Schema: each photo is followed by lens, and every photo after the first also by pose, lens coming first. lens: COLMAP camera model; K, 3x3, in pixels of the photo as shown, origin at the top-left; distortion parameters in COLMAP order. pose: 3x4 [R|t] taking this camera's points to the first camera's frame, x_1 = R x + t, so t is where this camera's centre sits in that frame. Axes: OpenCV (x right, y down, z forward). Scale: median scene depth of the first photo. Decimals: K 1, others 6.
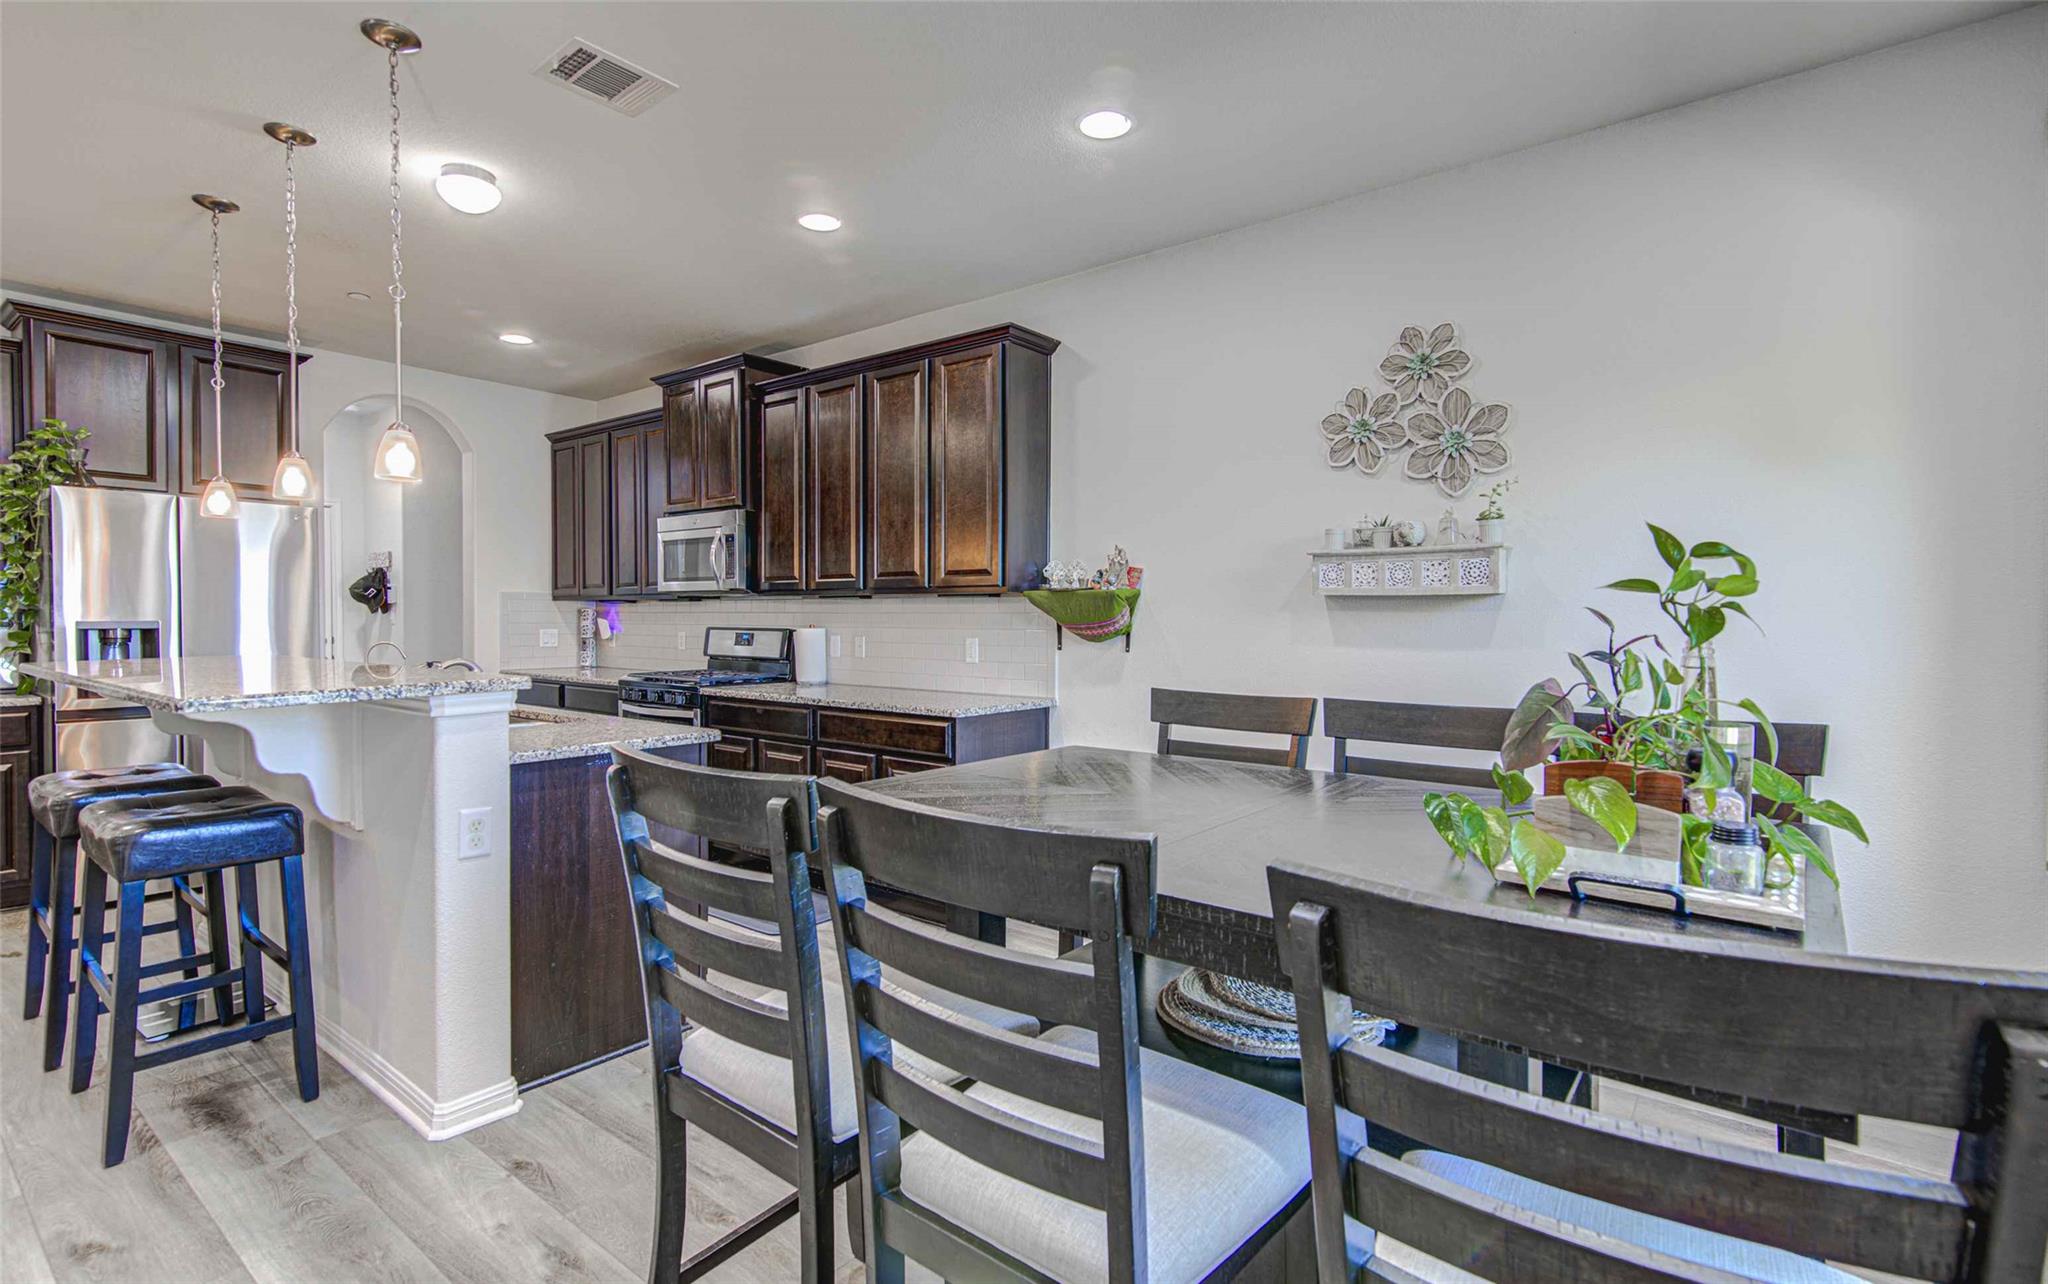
lens RADIAL K [[950.7, 0, 995.9], [0, 950.7, 638.2], [0, 0, 1]] dist [0.013969, 0.000584]
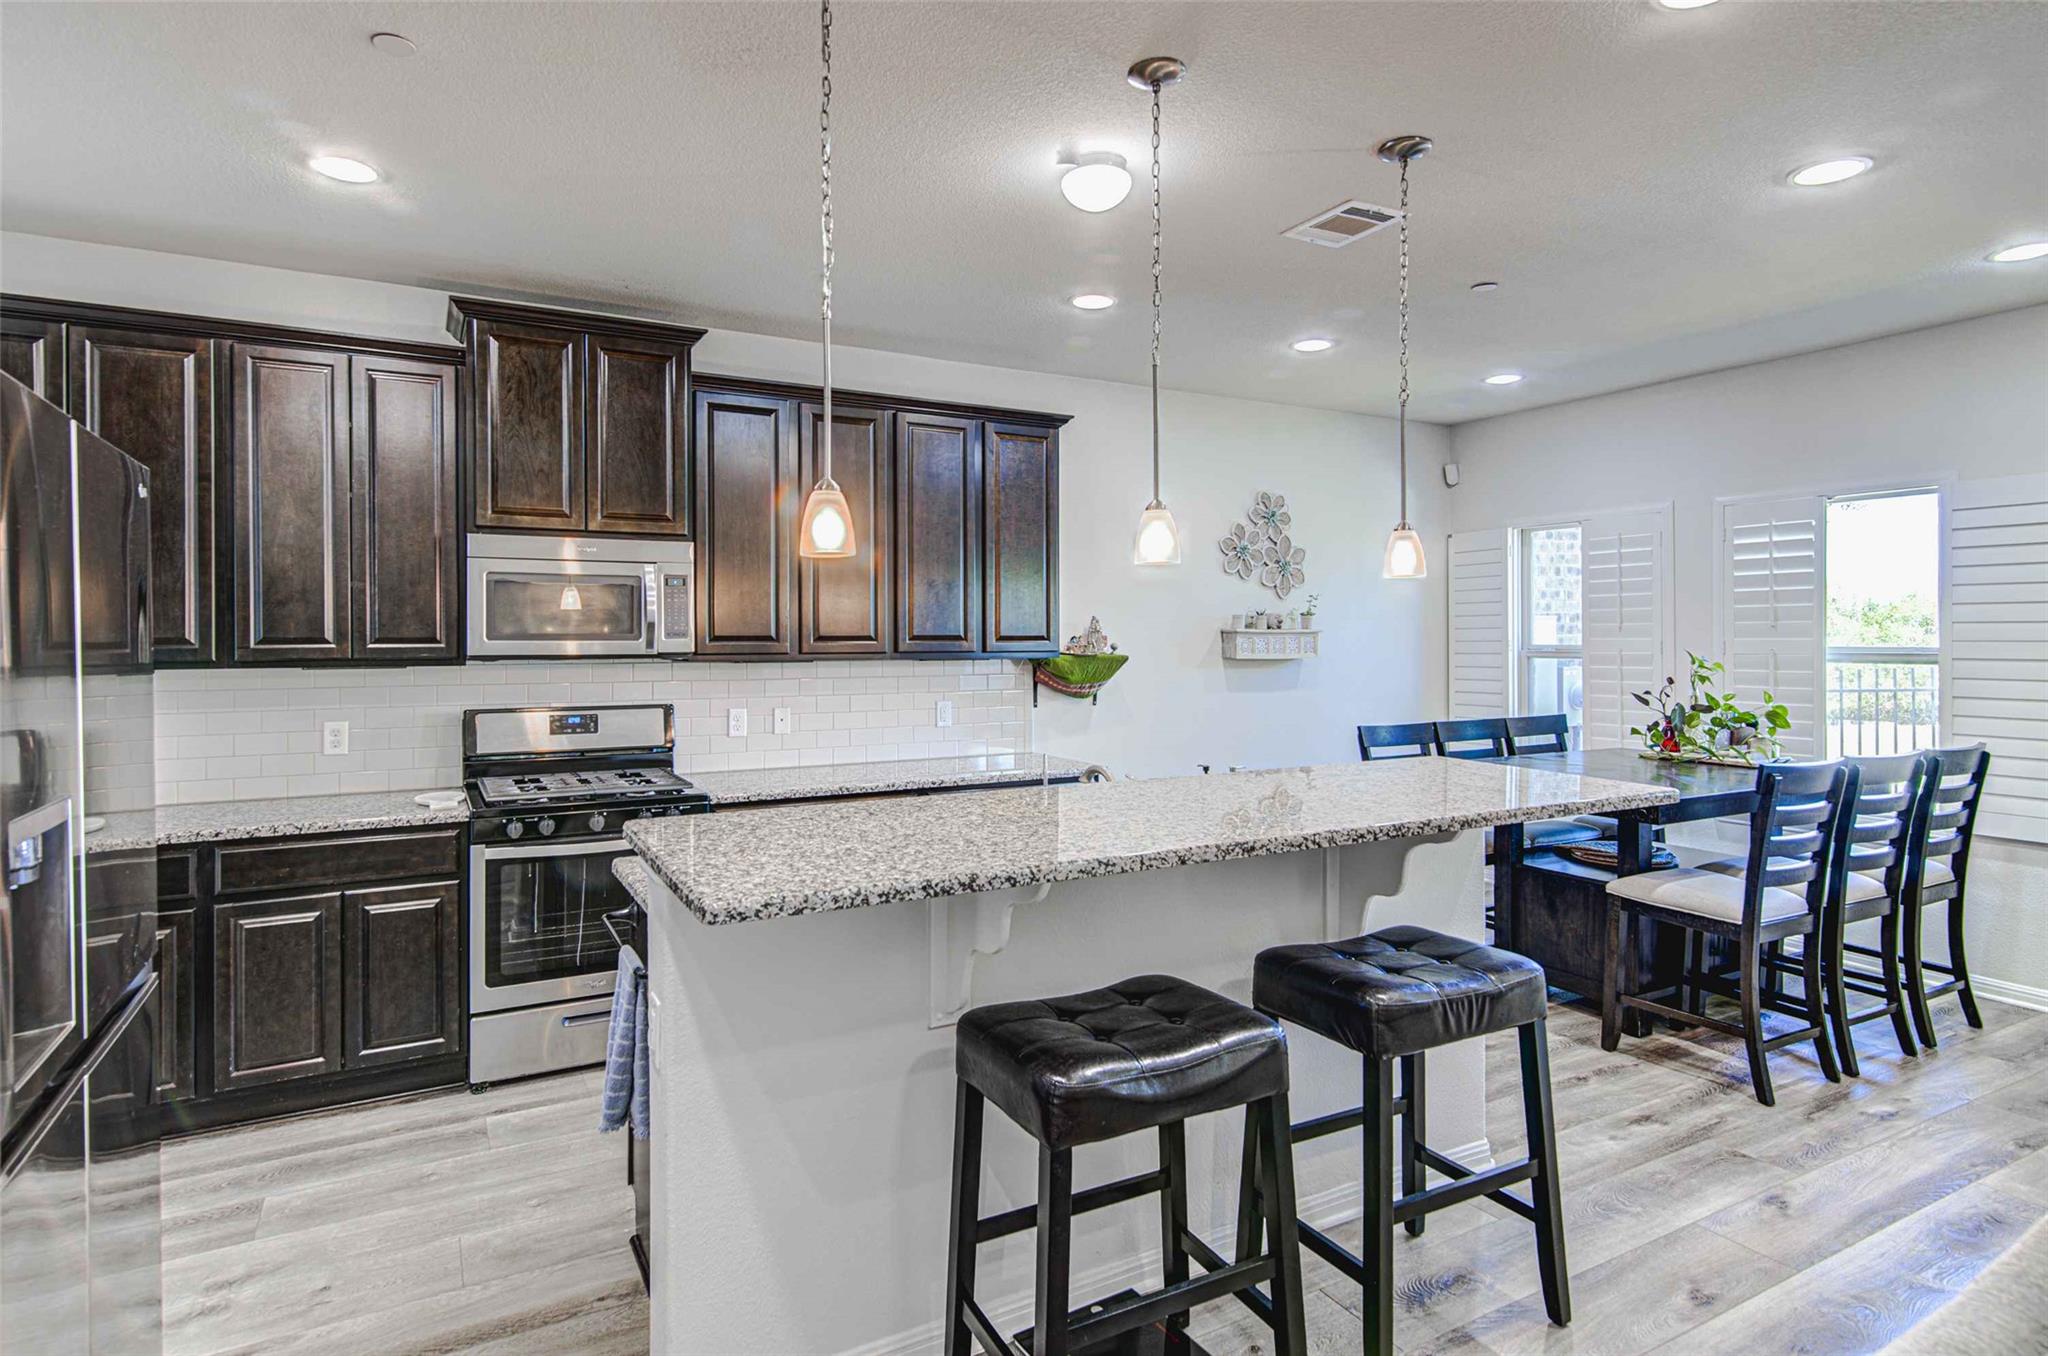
lens RADIAL K [[1061.7, 0, 979.8], [0, 1061.7, 639.1], [0, 0, 1]] dist [0.012333, -0.000400]
pose [[0.392089, -0.005383, 0.919911, -1.090831], [0.024175, 0.999698, -0.004454, -0.062849], [-0.919609, 0.023985, 0.392101, 0.575181]]
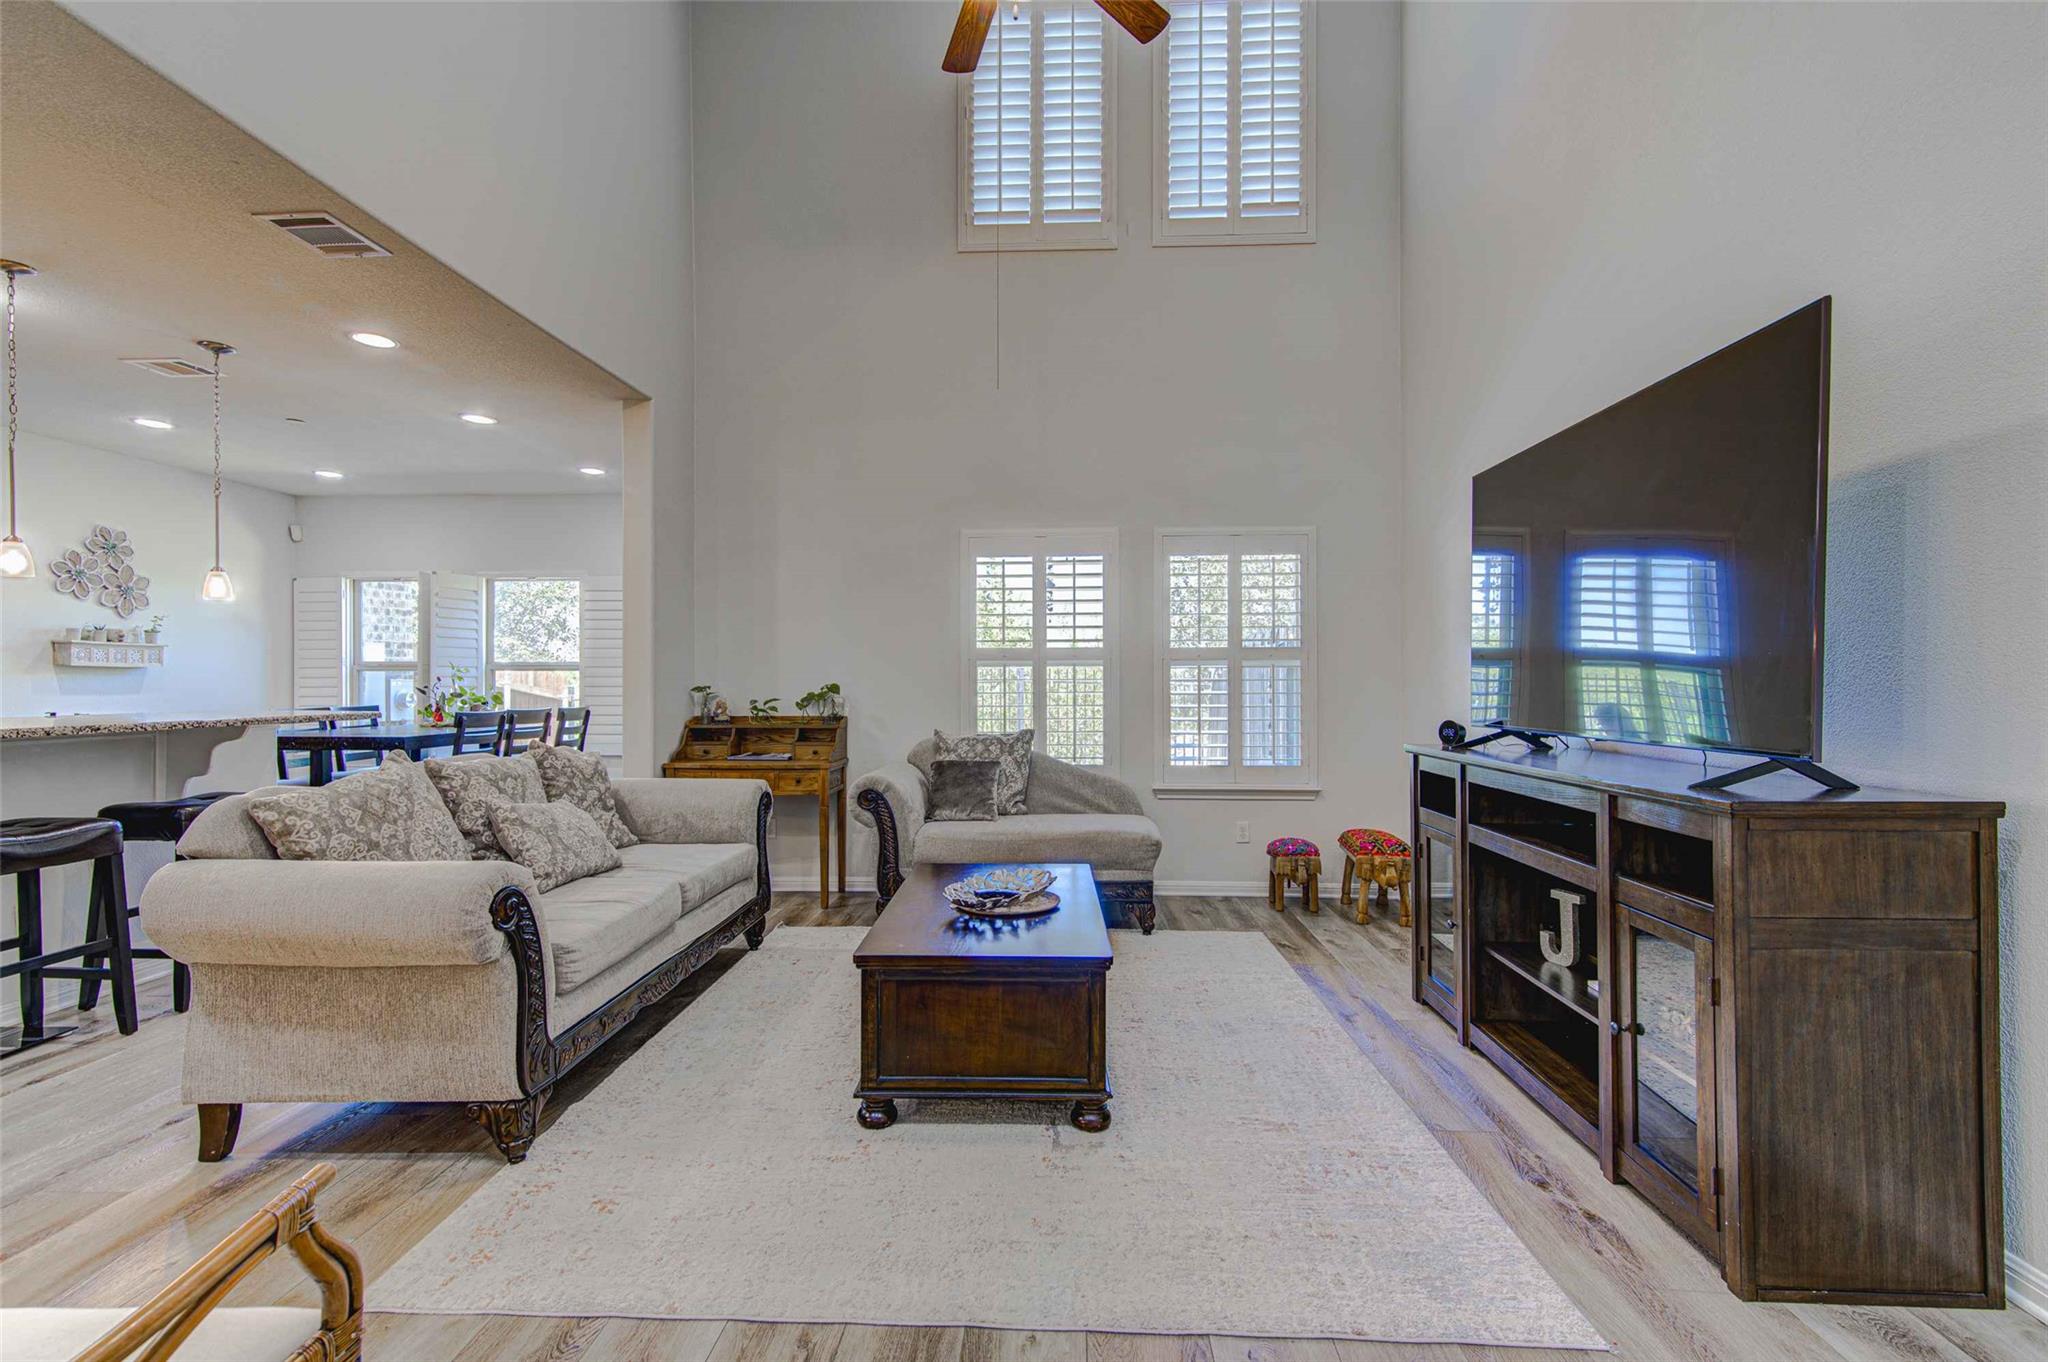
lens RADIAL K [[939.9, 0, 1024.0], [0, 939.9, 681.0], [0, 0, 1]] dist [0.014616, -0.000526]
pose [[-0.588523, -0.001469, 0.808479, -1.704408], [0.017186, 0.999750, 0.014327, -0.009157], [-0.808298, 0.022326, -0.588350, 0.493388]]
